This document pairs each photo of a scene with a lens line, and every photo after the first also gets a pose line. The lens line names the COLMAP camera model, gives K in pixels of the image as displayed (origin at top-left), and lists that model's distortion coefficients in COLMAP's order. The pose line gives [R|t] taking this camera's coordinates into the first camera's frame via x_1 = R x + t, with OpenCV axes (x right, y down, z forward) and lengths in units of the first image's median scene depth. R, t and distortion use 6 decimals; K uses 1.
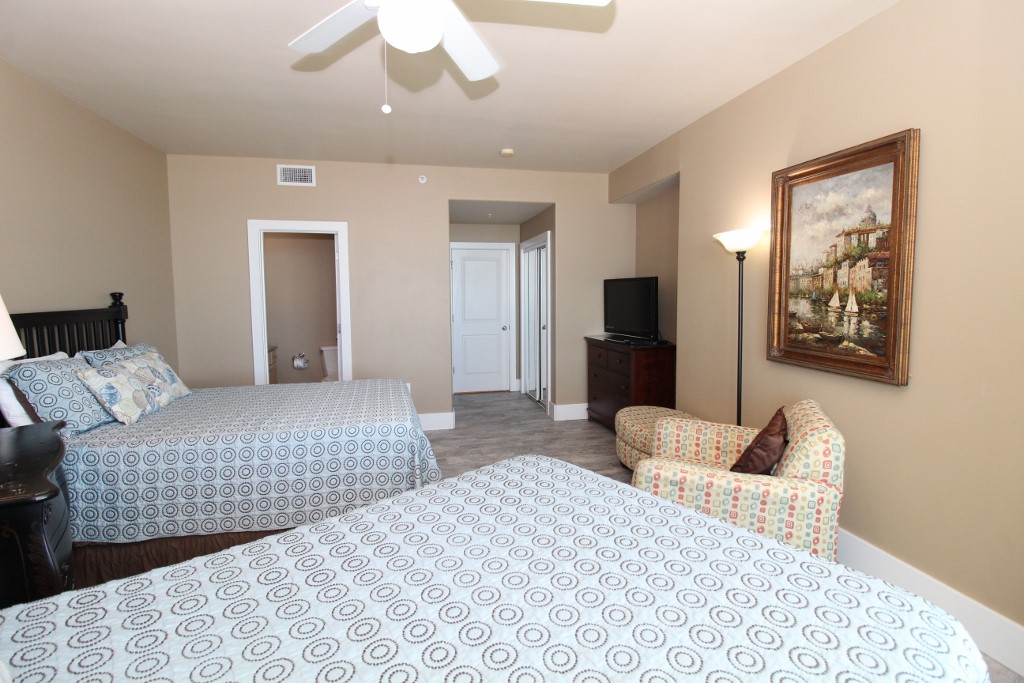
lens RADIAL K [[478.5, 0, 508.9], [0, 478.5, 341.5], [0, 0, 1]] dist [-0.016181, -0.001839]
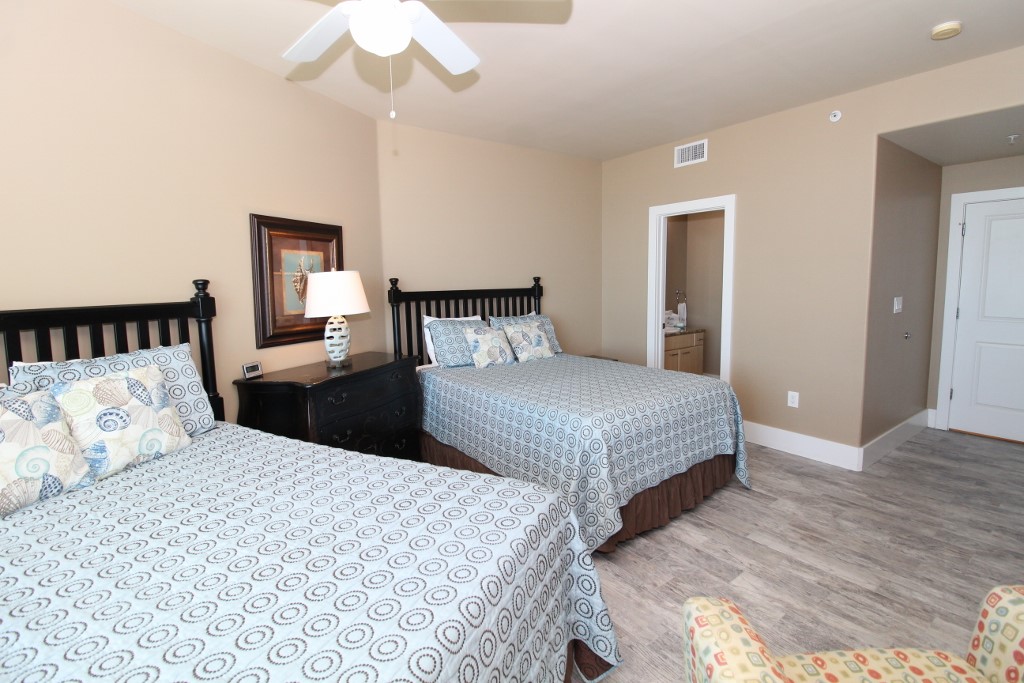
lens RADIAL K [[478.5, 0, 508.6], [0, 478.5, 335.6], [0, 0, 1]] dist [-0.016181, -0.001839]
pose [[0.378777, 0.109827, -0.918948, 0.518524], [-0.079741, 0.993114, 0.085823, -0.053645], [0.922046, 0.040770, 0.384926, 0.456429]]
